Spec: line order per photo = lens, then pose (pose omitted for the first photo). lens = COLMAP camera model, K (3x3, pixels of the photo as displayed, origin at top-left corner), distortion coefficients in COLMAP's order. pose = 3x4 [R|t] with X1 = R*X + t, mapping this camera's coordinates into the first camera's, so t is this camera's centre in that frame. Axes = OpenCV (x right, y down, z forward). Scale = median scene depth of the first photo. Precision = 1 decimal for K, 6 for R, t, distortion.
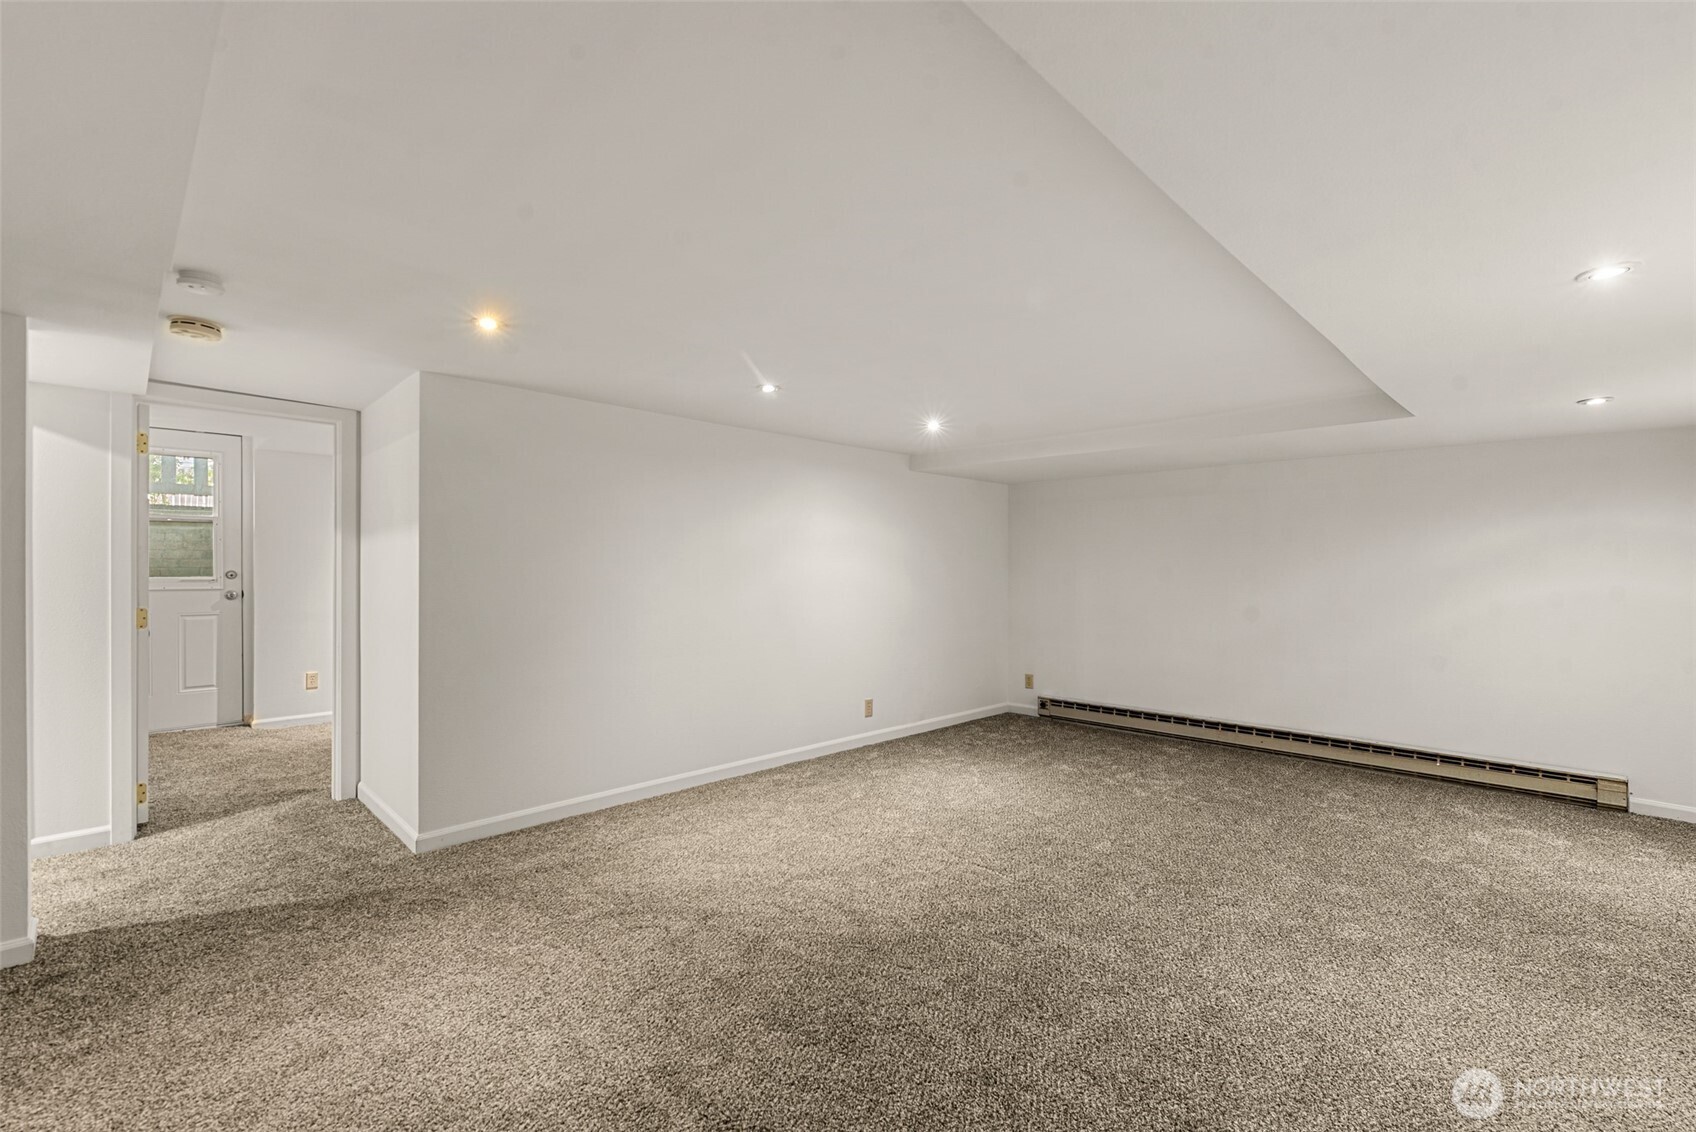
lens RADIAL K [[743.9, 0, 856.4], [0, 743.9, 576.6], [0, 0, 1]] dist [0.001096, 0.000383]
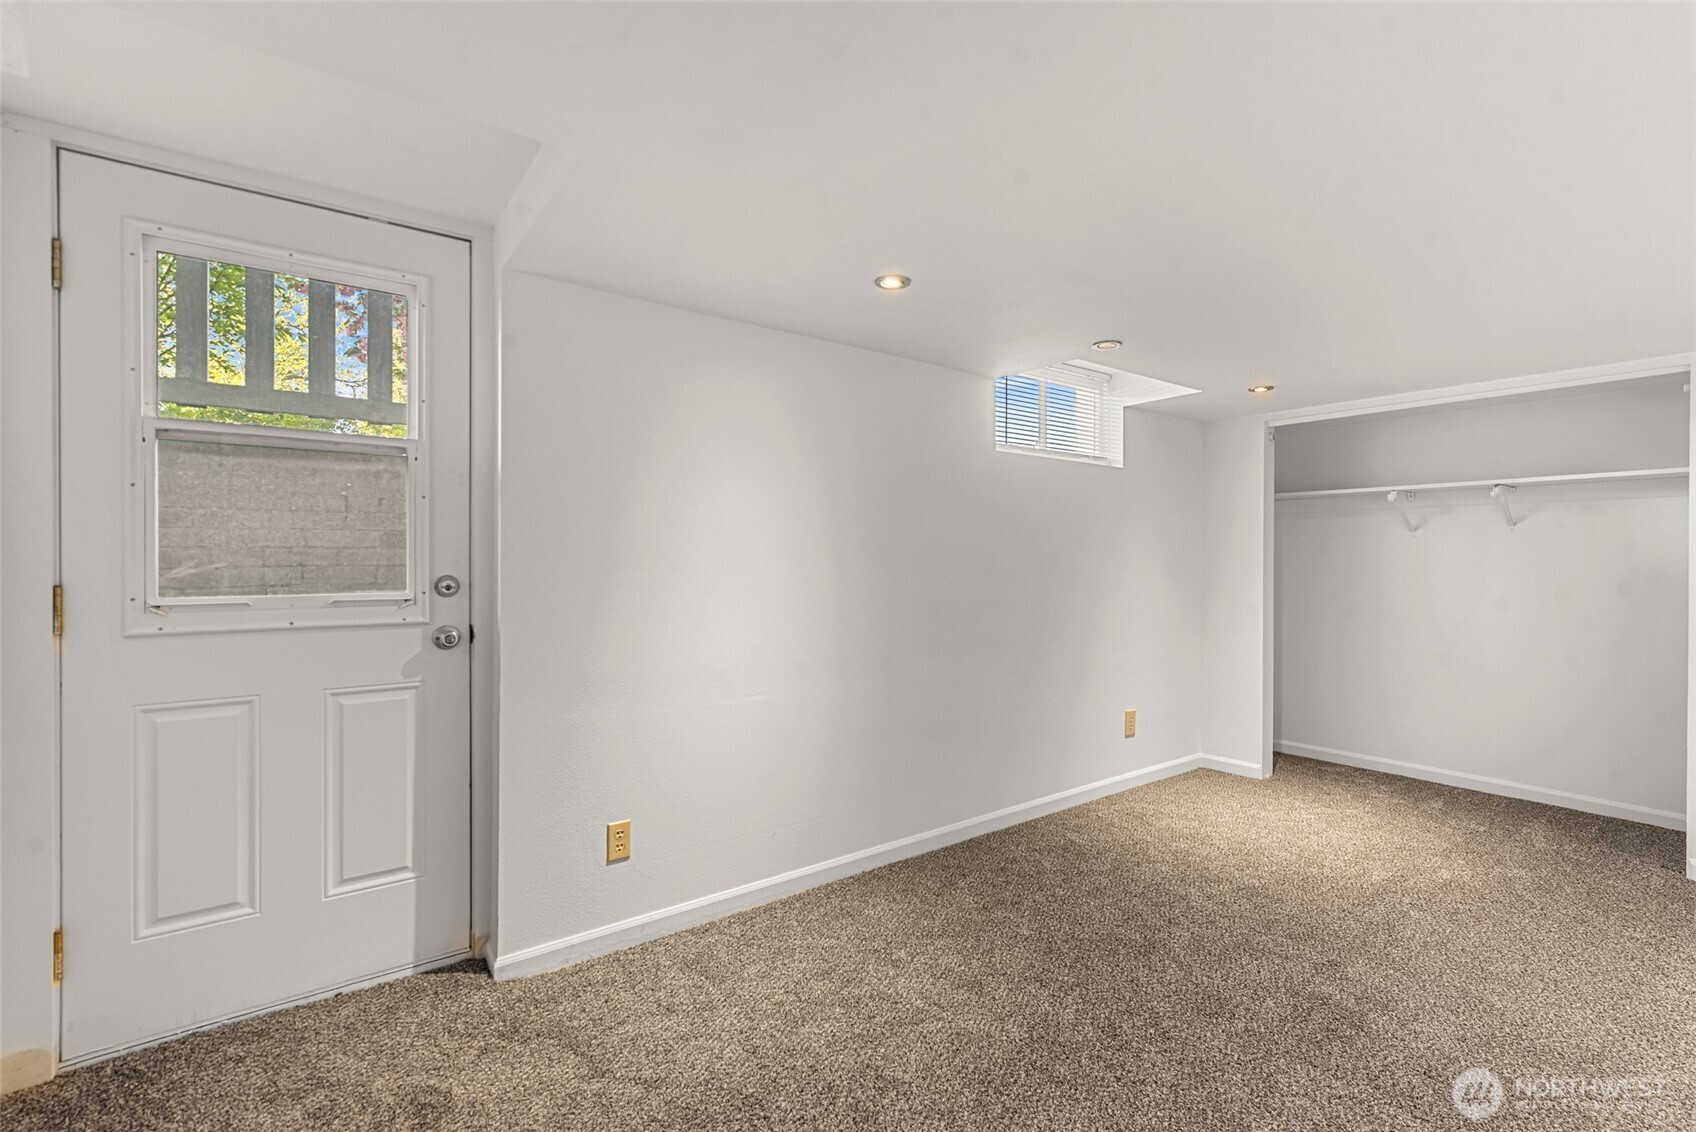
lens RADIAL K [[743.9, 0, 858.8], [0, 743.9, 555.1], [0, 0, 1]] dist [0.001096, 0.000383]
pose [[0.987683, -0.003237, -0.156433, -0.560437], [0.002178, 0.999974, -0.006943, -0.015522], [0.156452, 0.006517, 0.987664, 0.642598]]
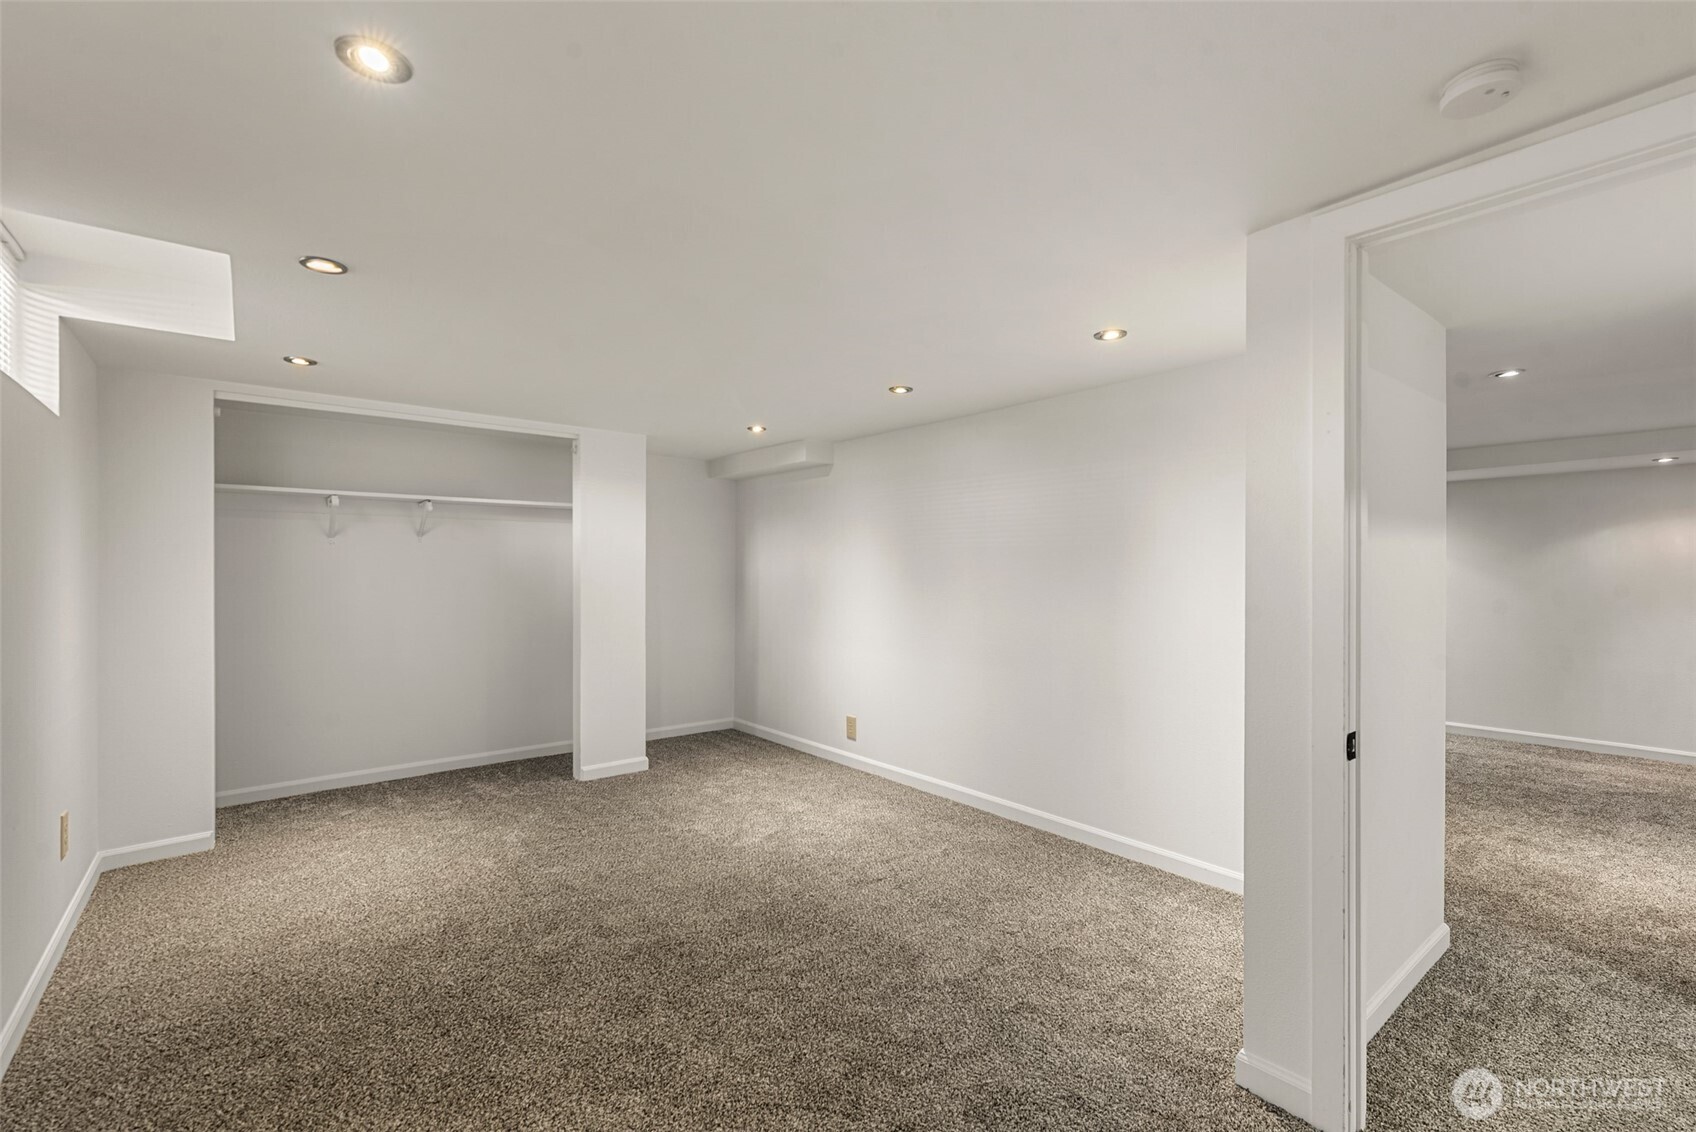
lens RADIAL K [[743.9, 0, 866.6], [0, 743.9, 567.6], [0, 0, 1]] dist [0.001096, 0.000383]
pose [[0.097495, -0.007092, 0.995211, -1.460980], [0.001446, 0.999975, 0.006984, -0.025035], [-0.995235, 0.000758, 0.097503, 1.502160]]
